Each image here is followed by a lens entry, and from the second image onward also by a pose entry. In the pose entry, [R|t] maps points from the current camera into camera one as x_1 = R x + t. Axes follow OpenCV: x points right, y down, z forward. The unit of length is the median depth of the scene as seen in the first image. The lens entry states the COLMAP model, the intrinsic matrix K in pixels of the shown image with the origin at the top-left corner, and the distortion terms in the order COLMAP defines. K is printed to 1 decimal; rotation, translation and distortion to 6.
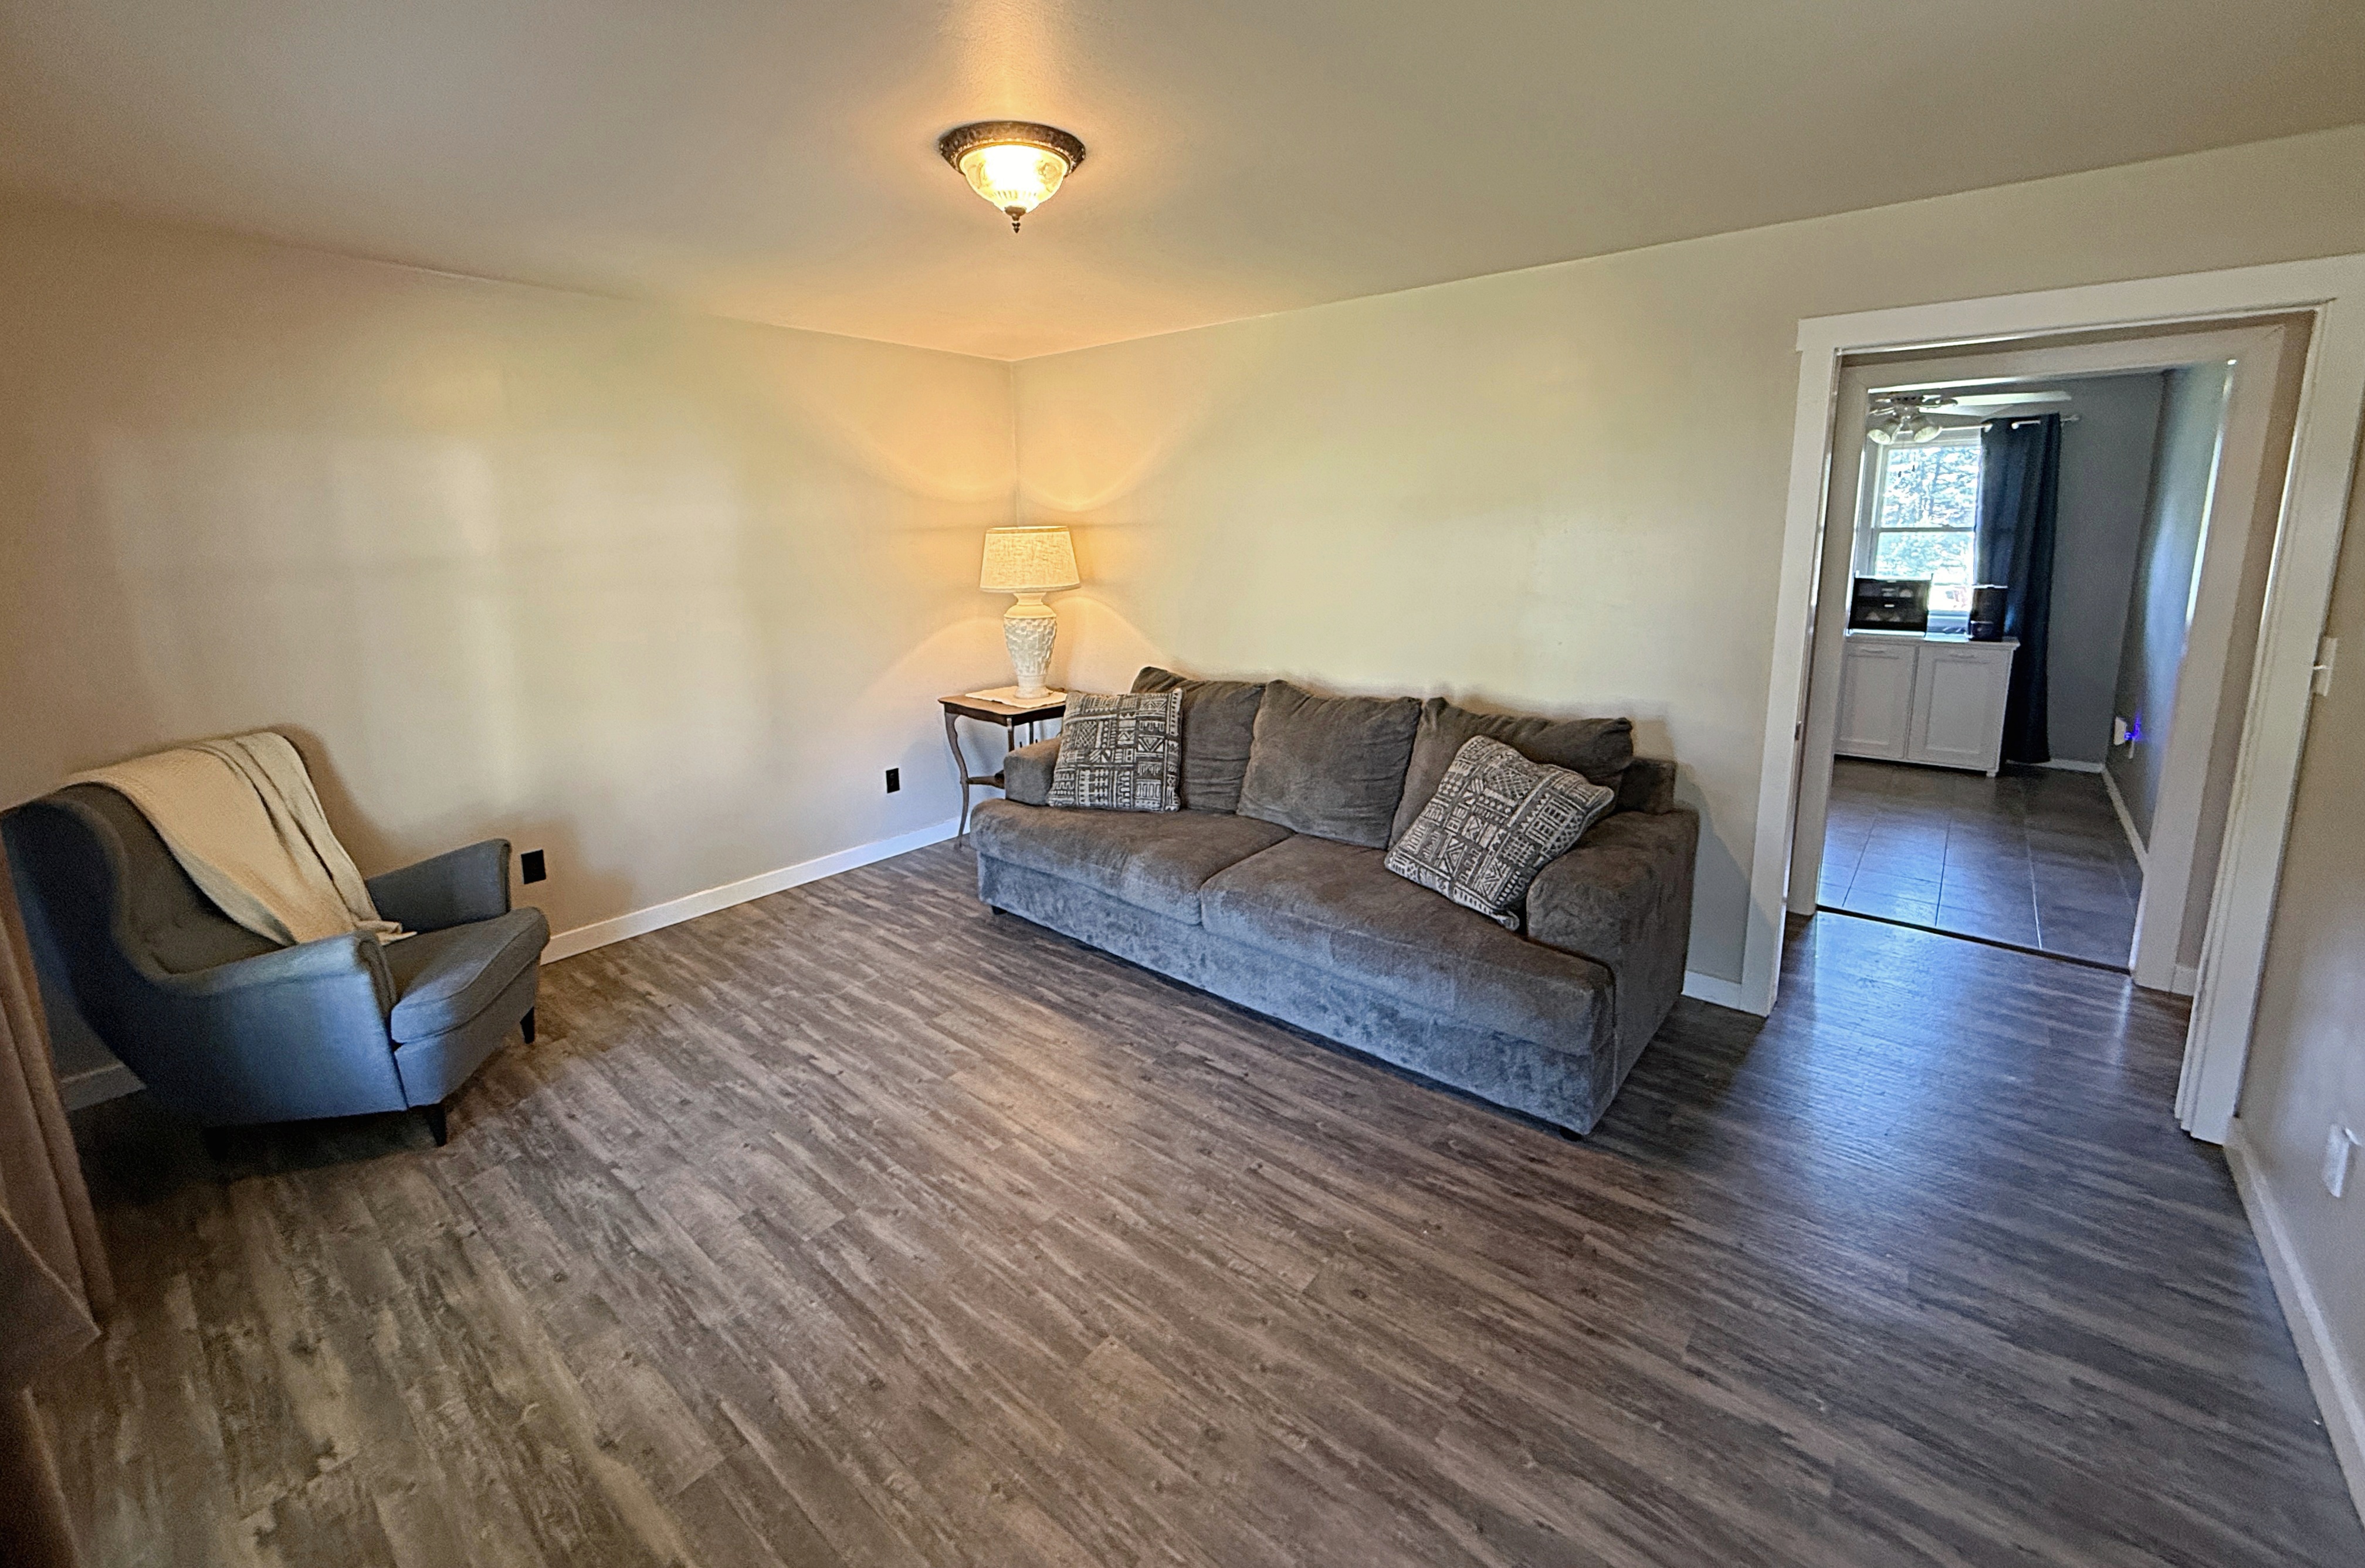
lens RADIAL K [[925.4, 0, 1171.1], [0, 925.4, 782.6], [0, 0, 1]] dist [-0.002831, -0.000316]
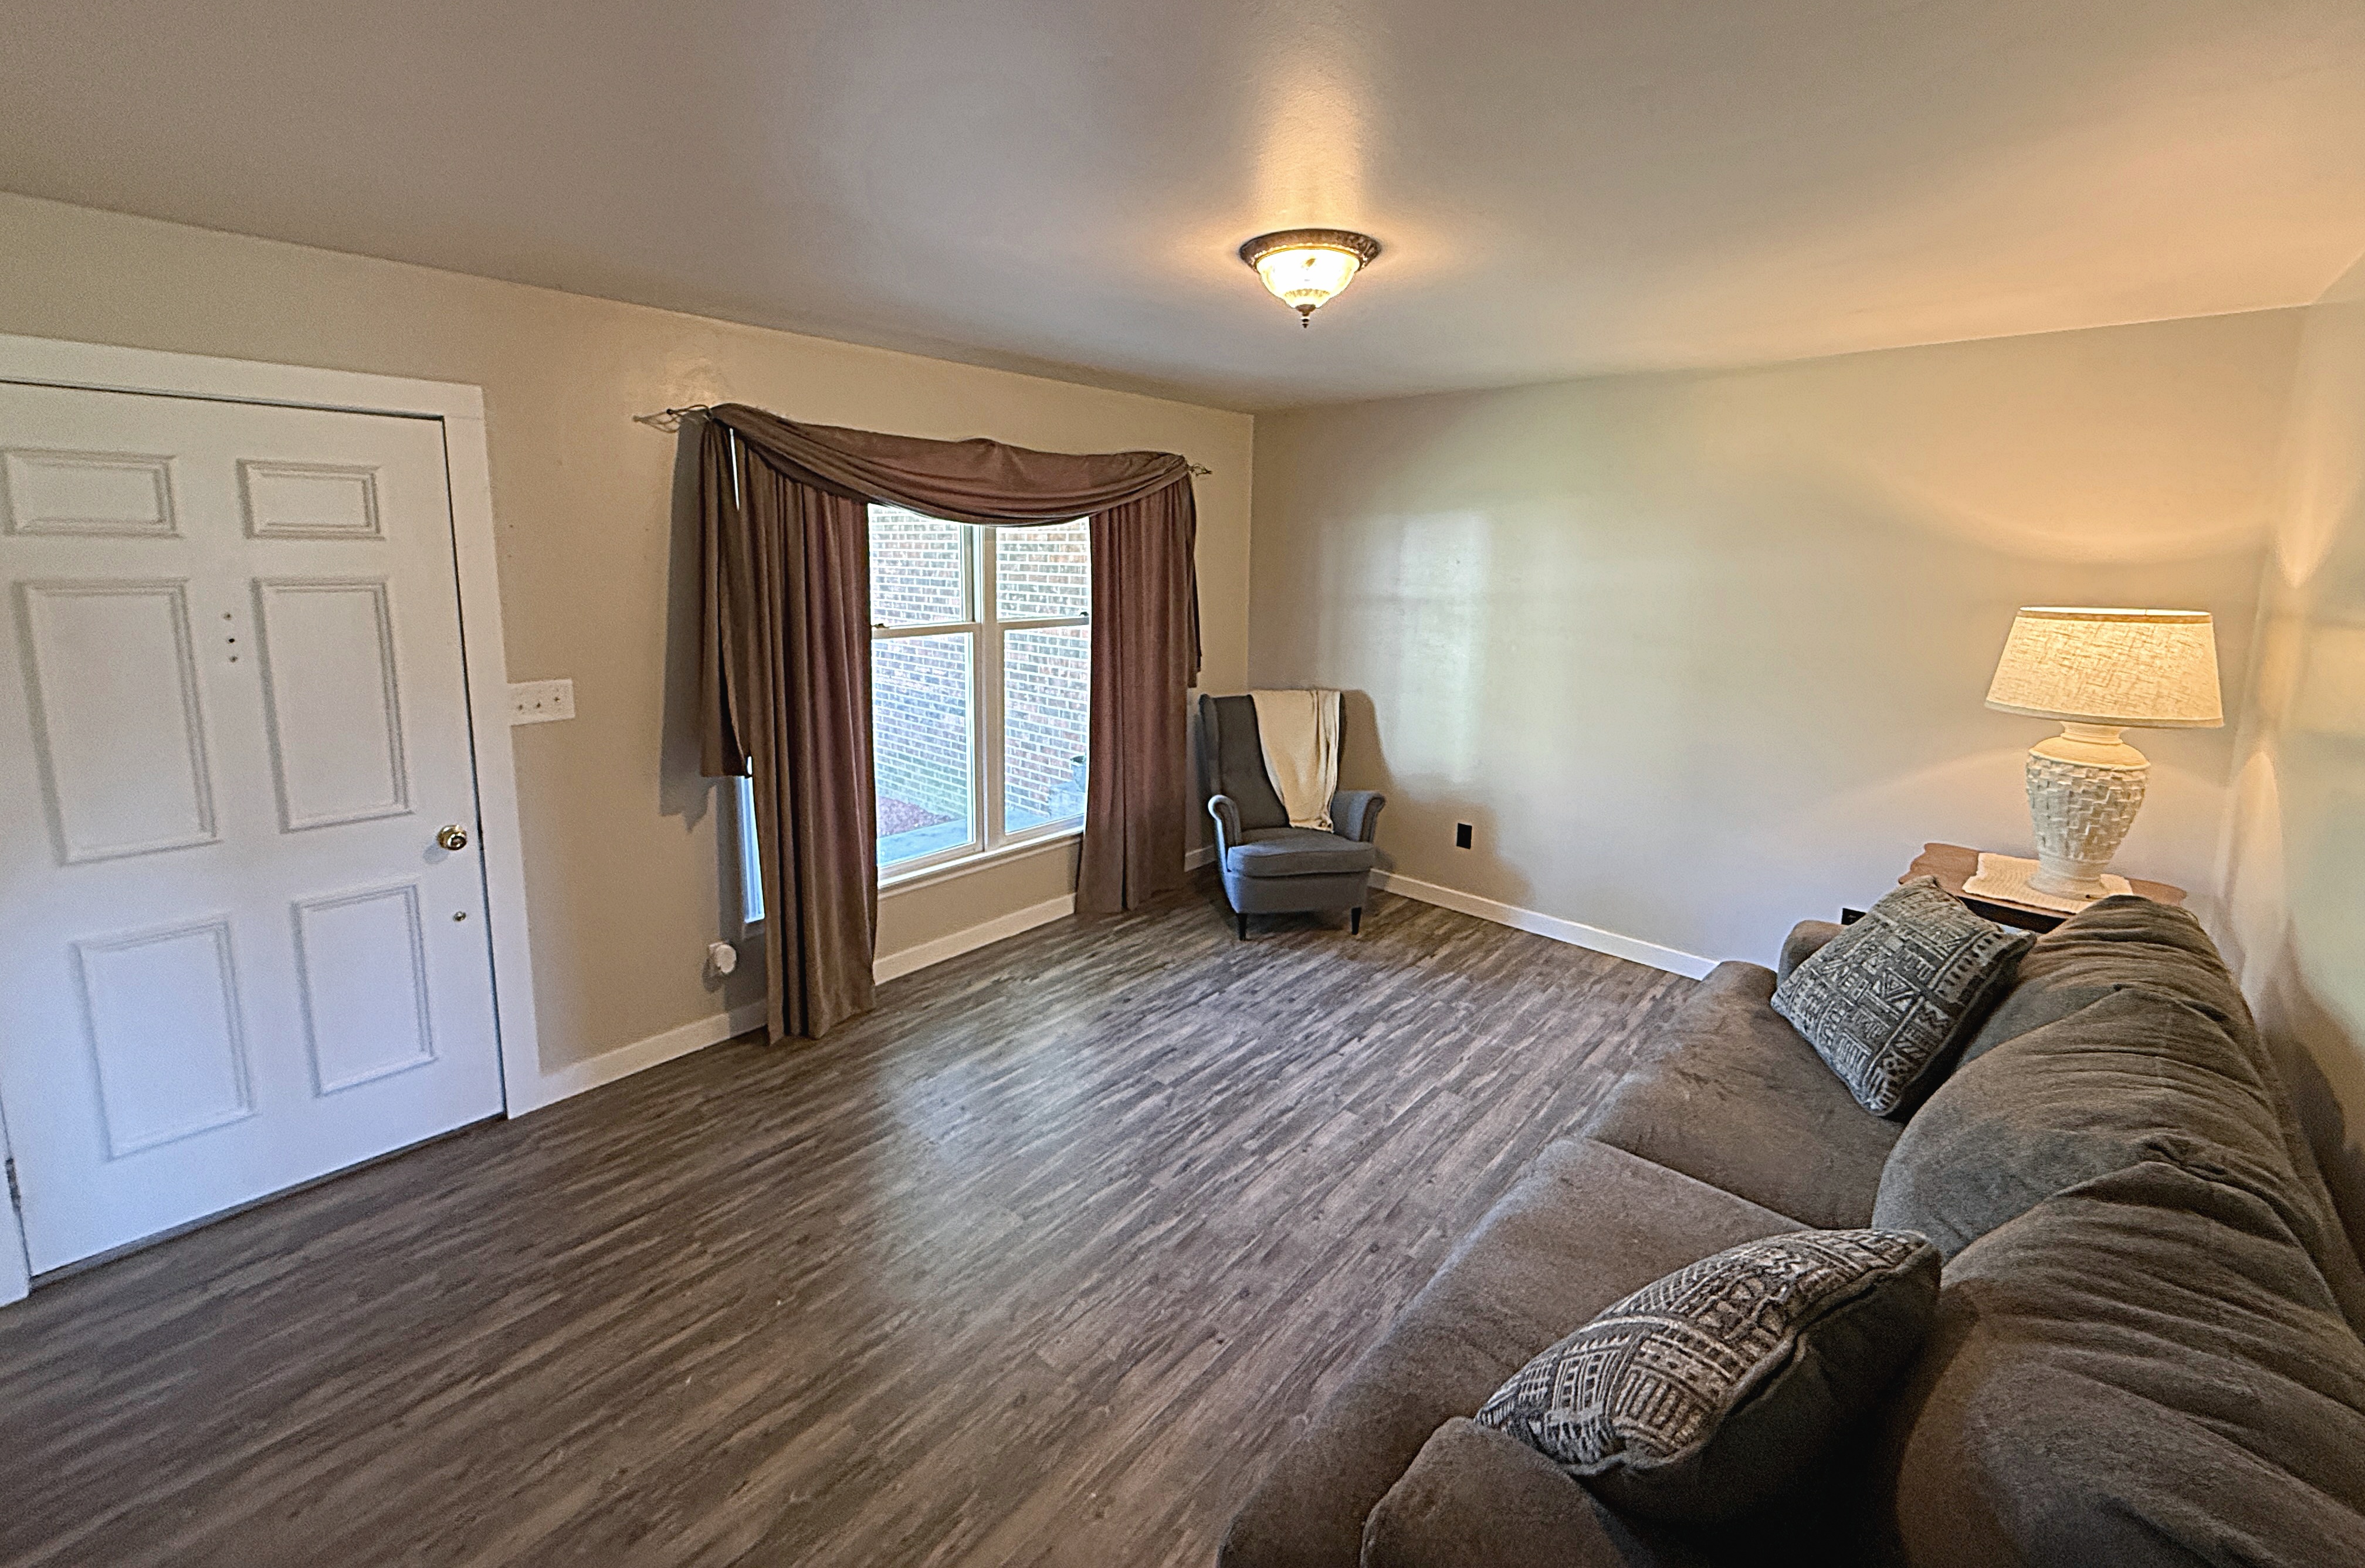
lens RADIAL K [[925.4, 0, 1171.2], [0, 925.4, 781.8], [0, 0, 1]] dist [-0.002831, -0.000316]
pose [[-0.044703, 0.254595, -0.966014, 0.728761], [-0.279277, 0.925242, 0.256773, -0.255949], [0.959170, 0.281264, 0.029741, 0.709747]]
